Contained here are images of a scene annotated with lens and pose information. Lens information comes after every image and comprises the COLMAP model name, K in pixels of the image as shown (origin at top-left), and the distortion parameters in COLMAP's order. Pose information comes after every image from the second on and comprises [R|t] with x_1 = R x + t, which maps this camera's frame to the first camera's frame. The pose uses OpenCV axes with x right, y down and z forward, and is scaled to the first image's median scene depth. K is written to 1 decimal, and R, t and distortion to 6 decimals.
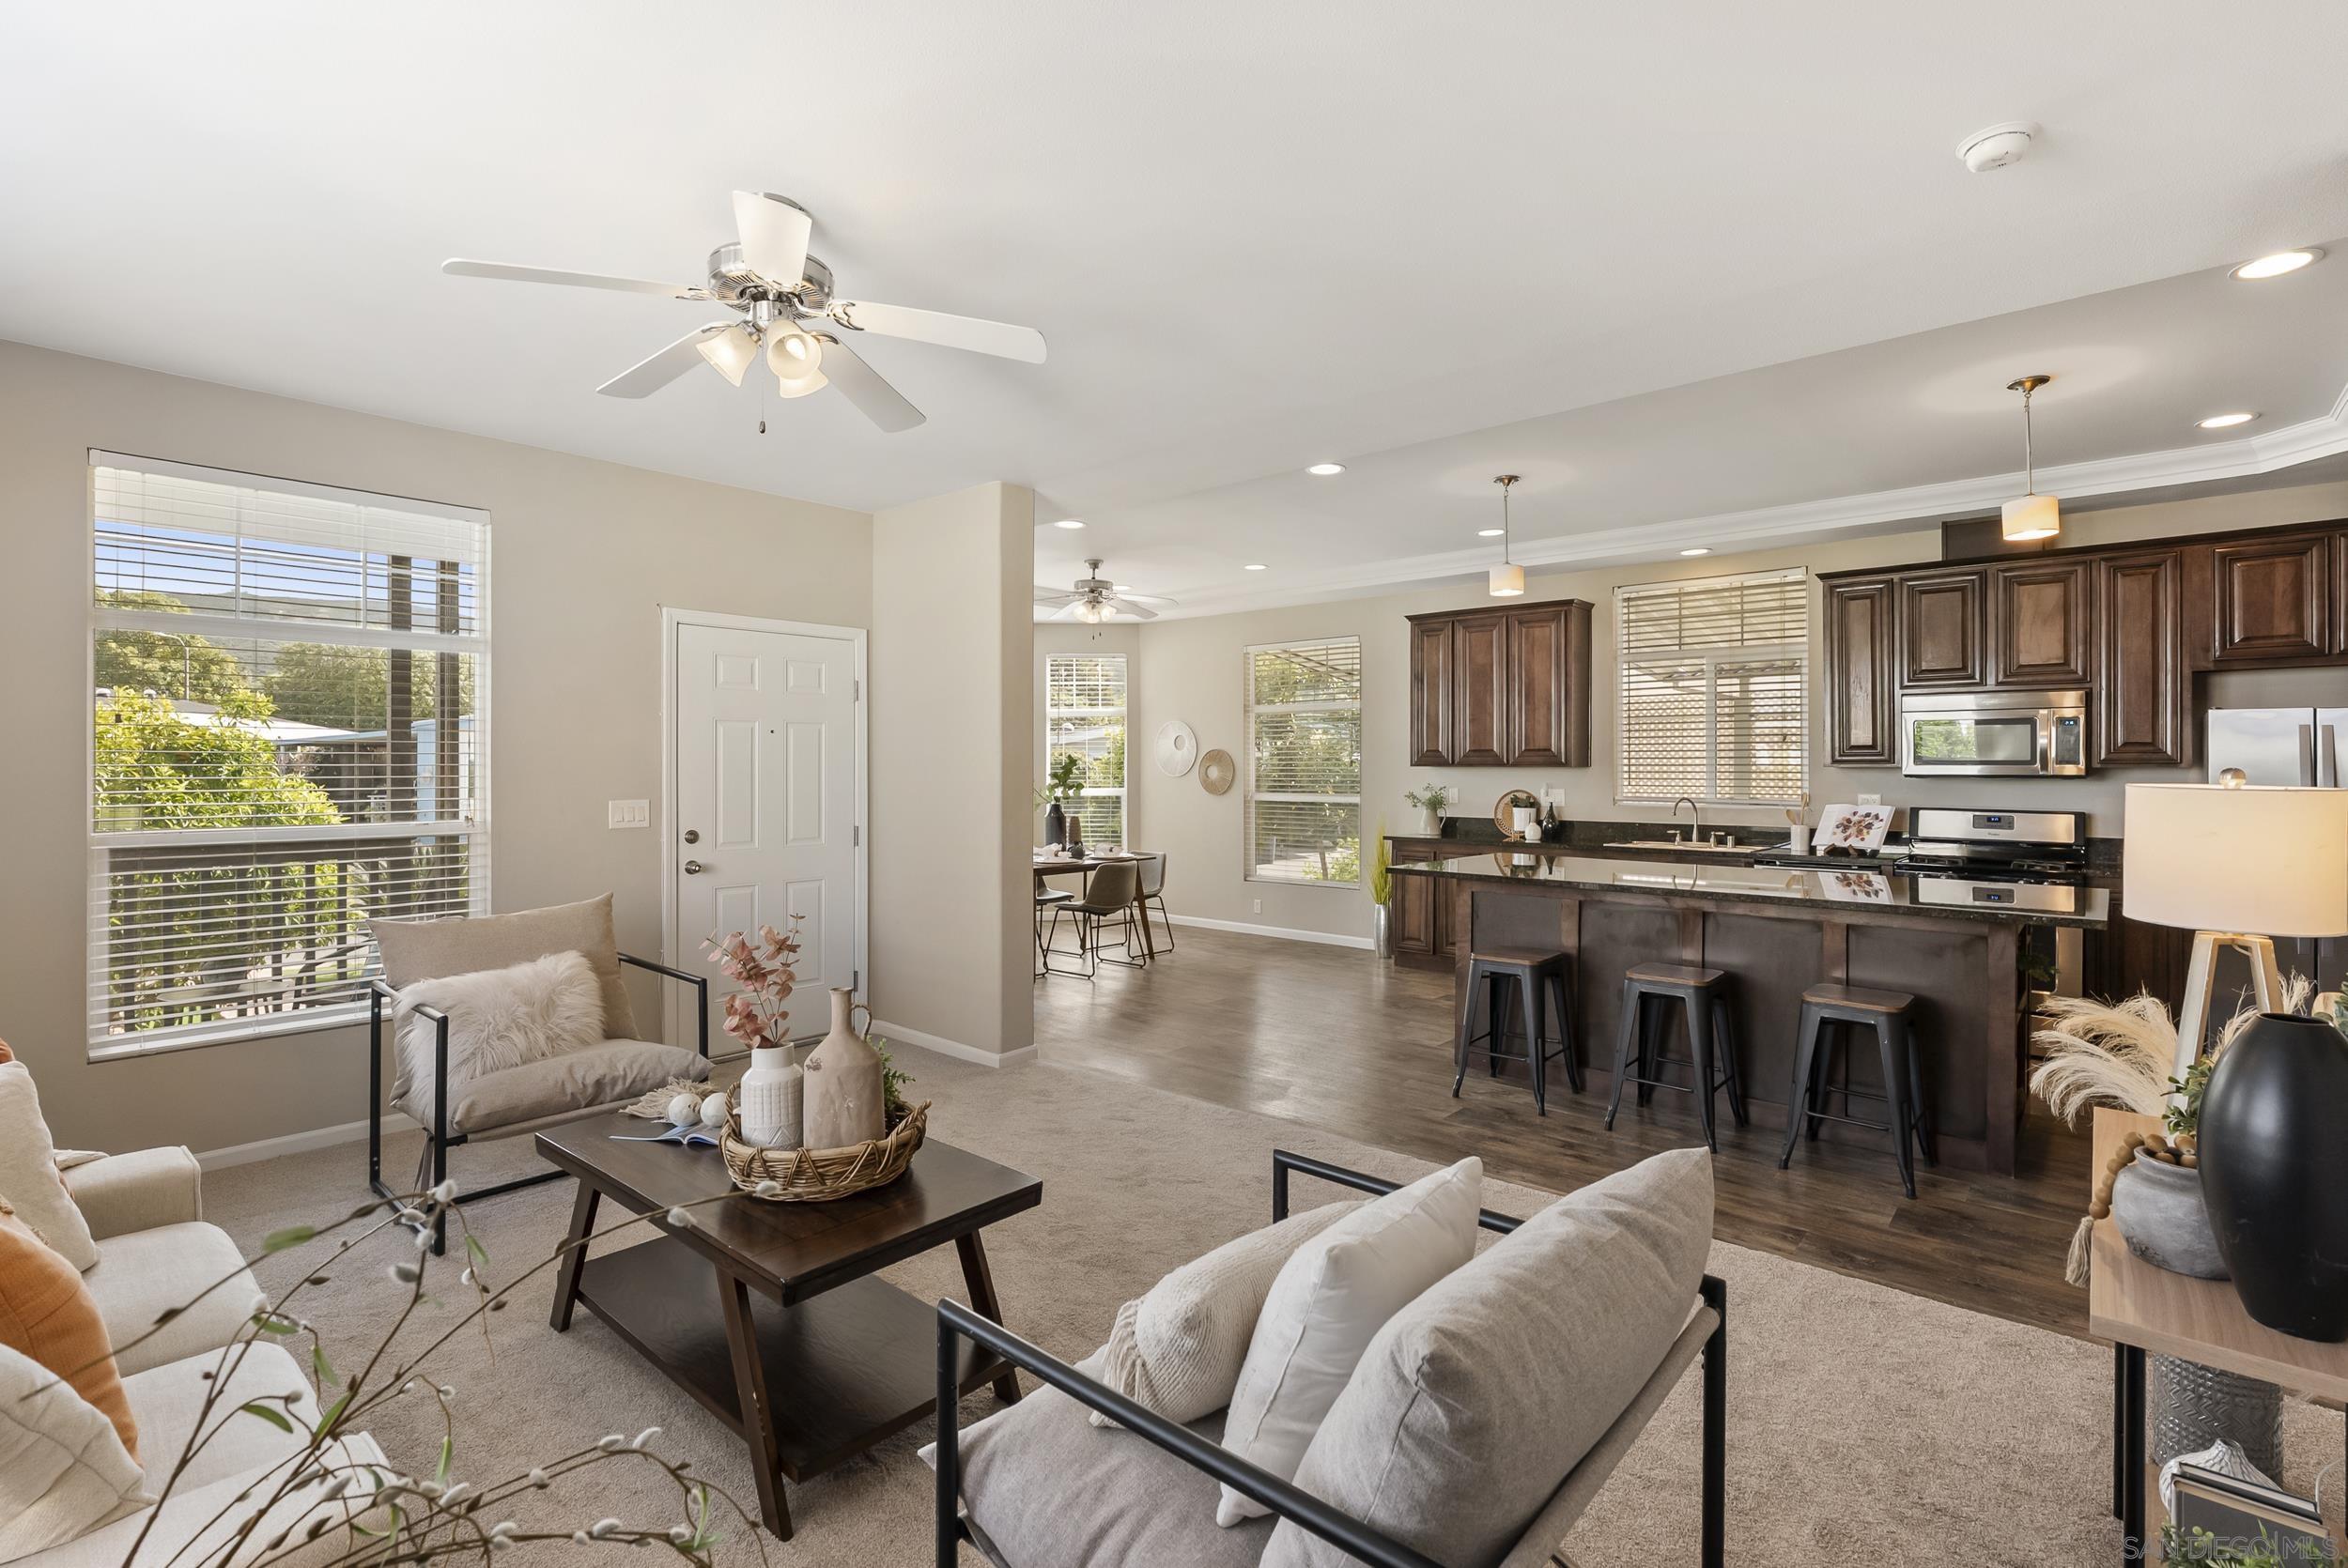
lens RADIAL K [[1065.4, 0, 1188.9], [0, 1065.4, 763.4], [0, 0, 1]] dist [-0.013282, 0.005288]
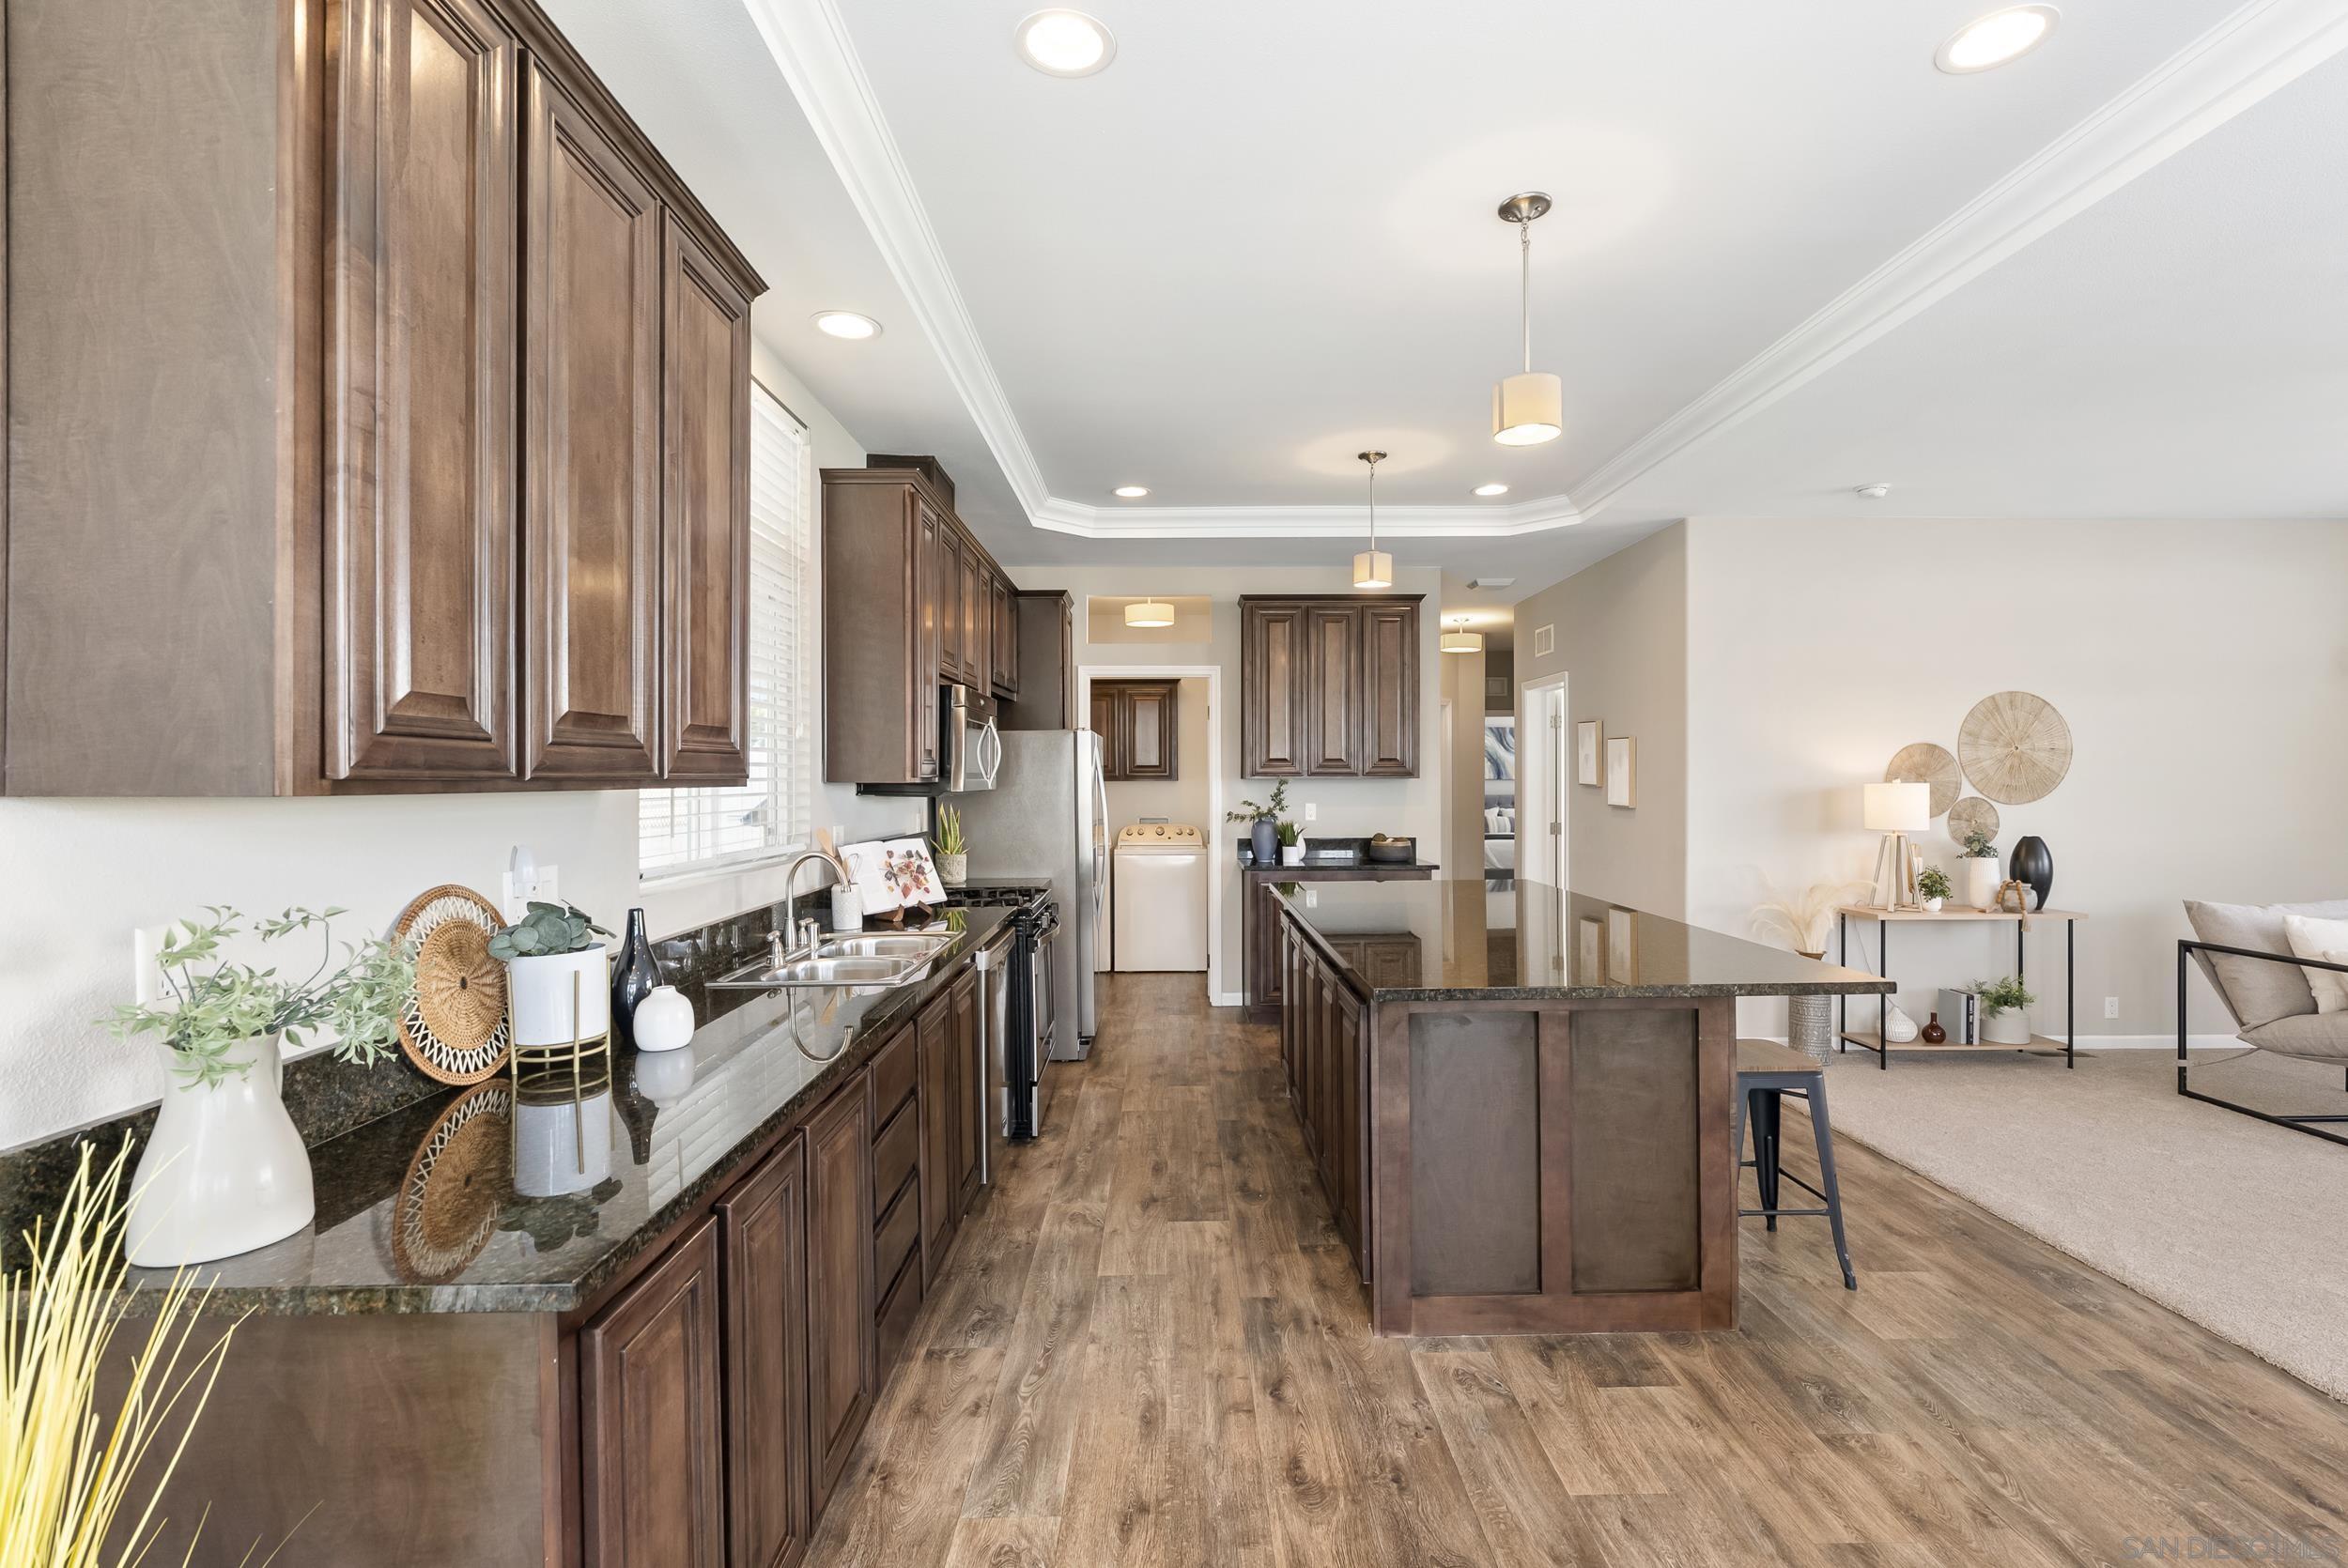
lens RADIAL K [[1065.4, 0, 1174.2], [0, 1065.4, 770.9], [0, 0, 1]] dist [-0.013282, 0.005288]
pose [[-0.659268, 0.004304, 0.751896, 0.025443], [0.001204, 0.999988, -0.004668, -0.000274], [-0.751907, -0.002172, -0.659266, 1.185168]]
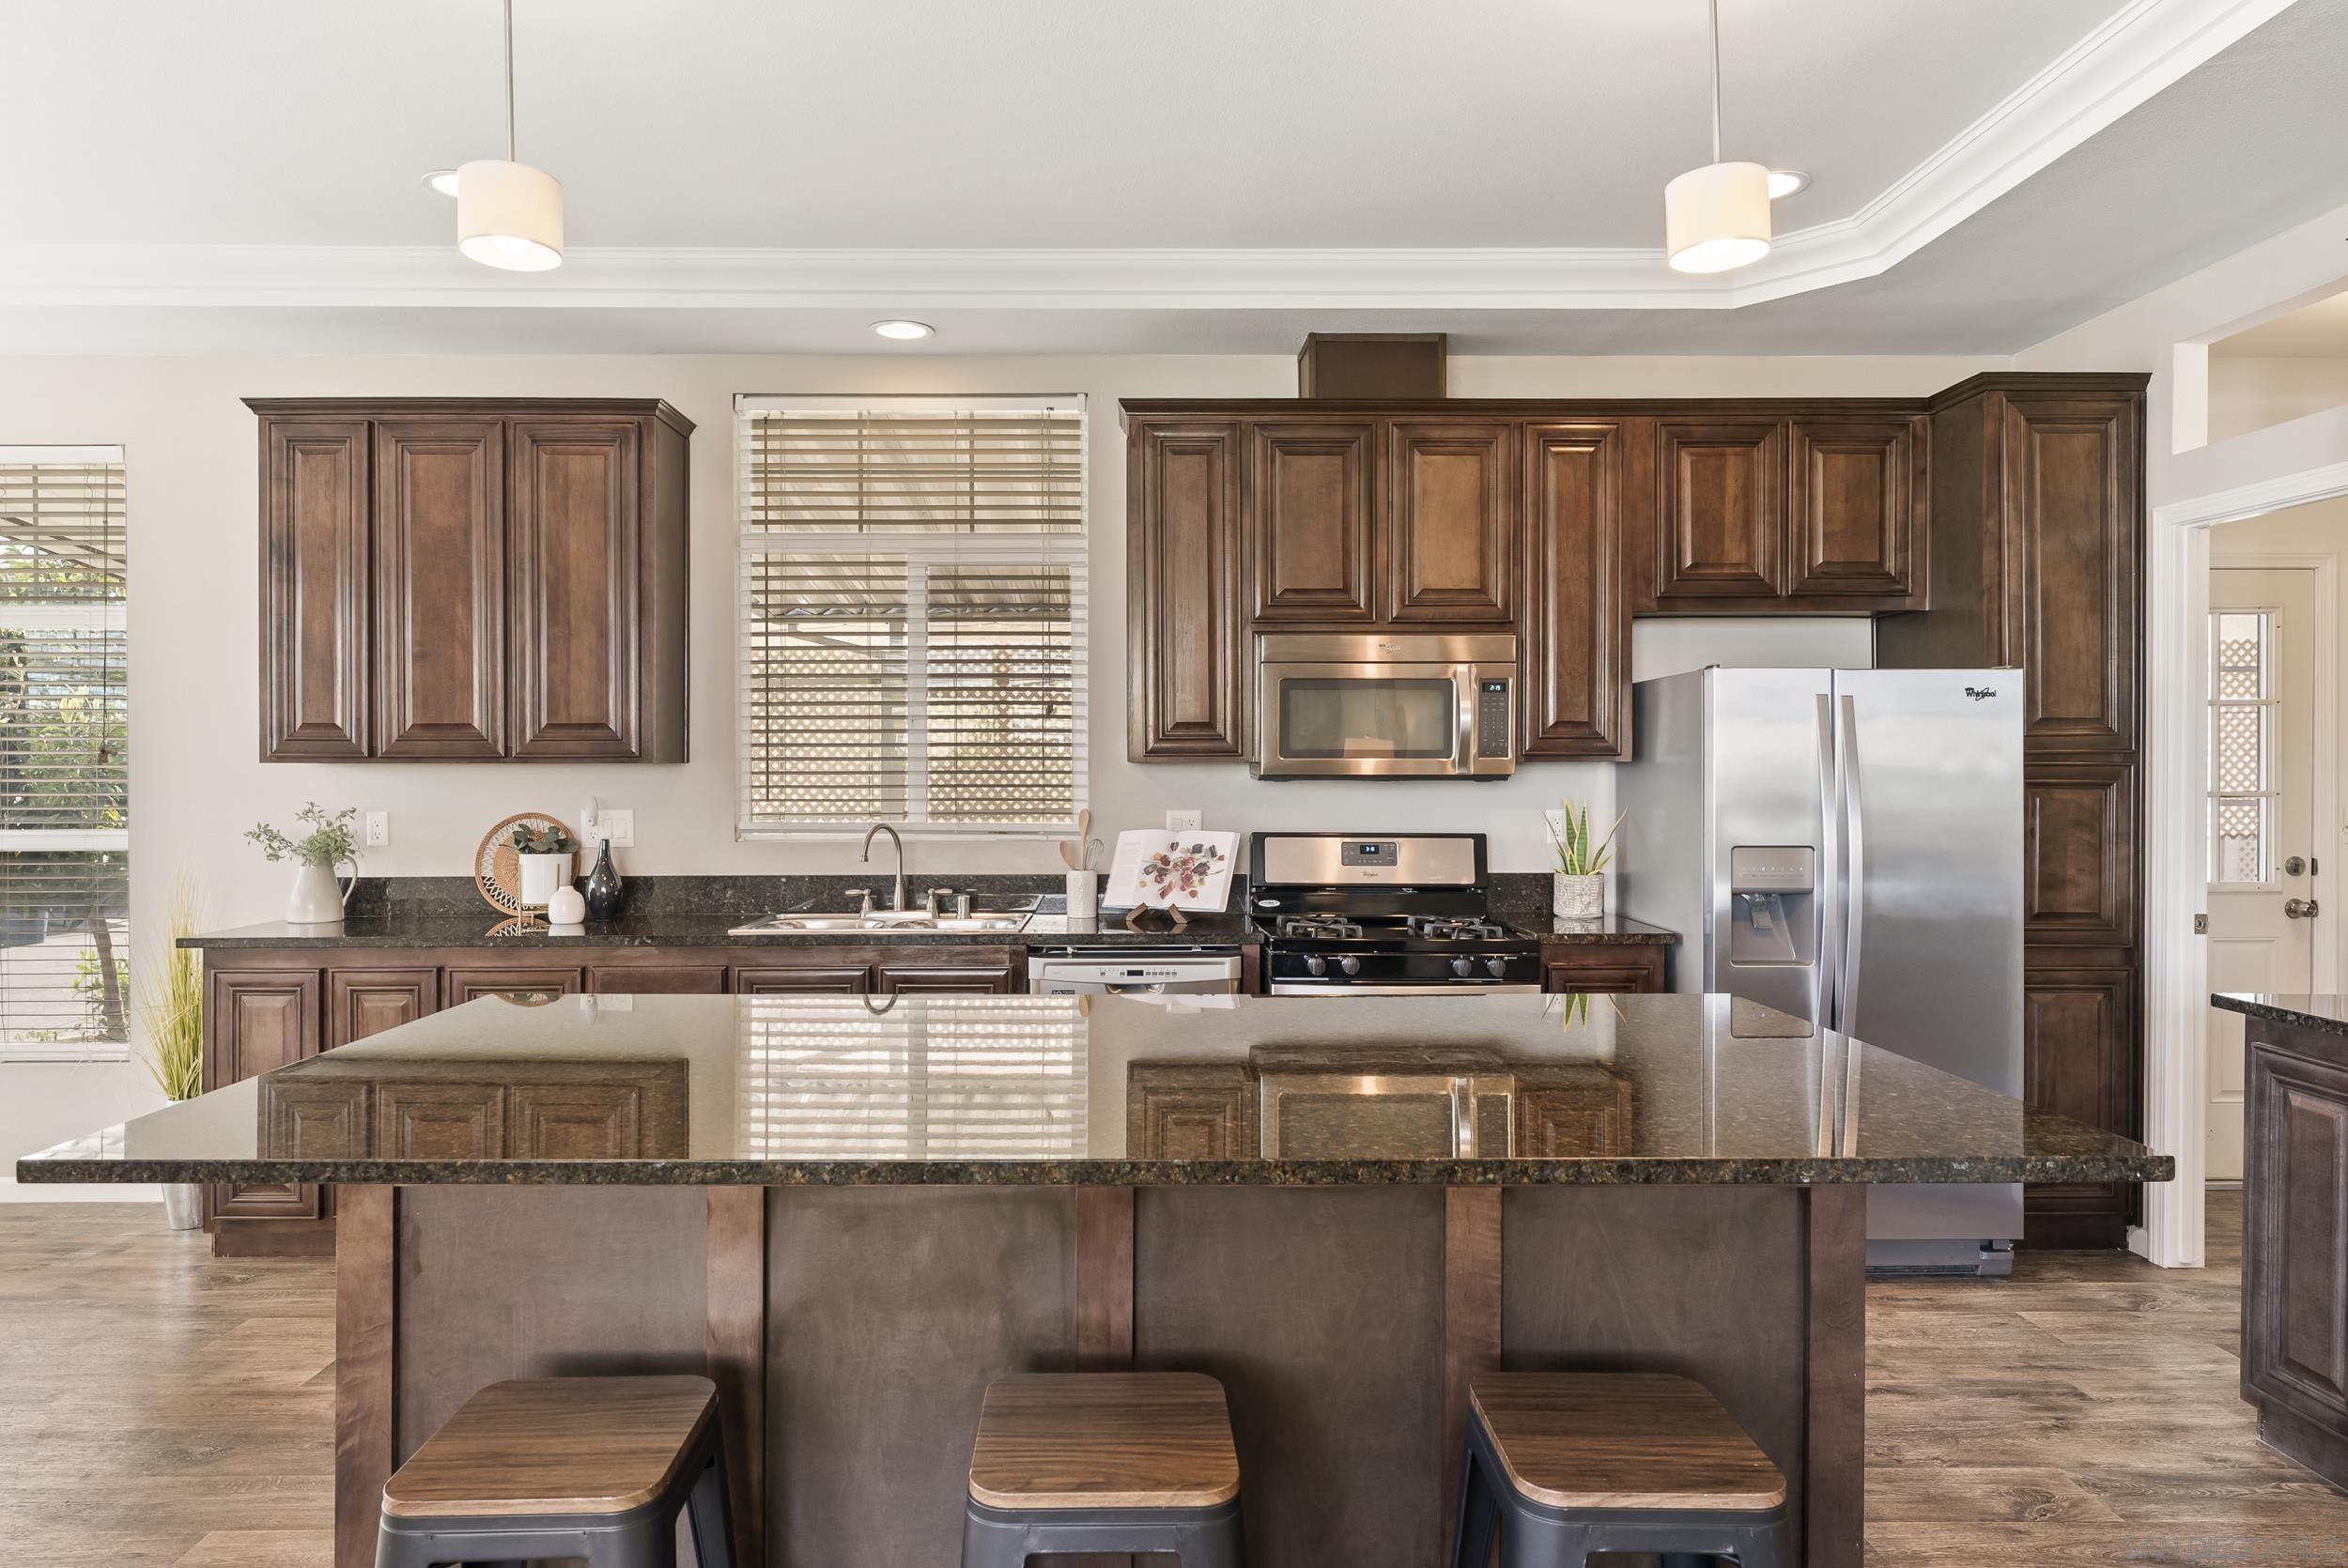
lens RADIAL K [[1393.9, 0, 1139.2], [0, 1393.9, 771.9], [0, 0, 1]] dist [-0.007289, 0.001675]
pose [[0.748739, -0.005649, 0.662841, 0.123471], [0.000016, 0.999964, 0.008504, 0.002144], [-0.662865, -0.006356, 0.748712, 0.430166]]
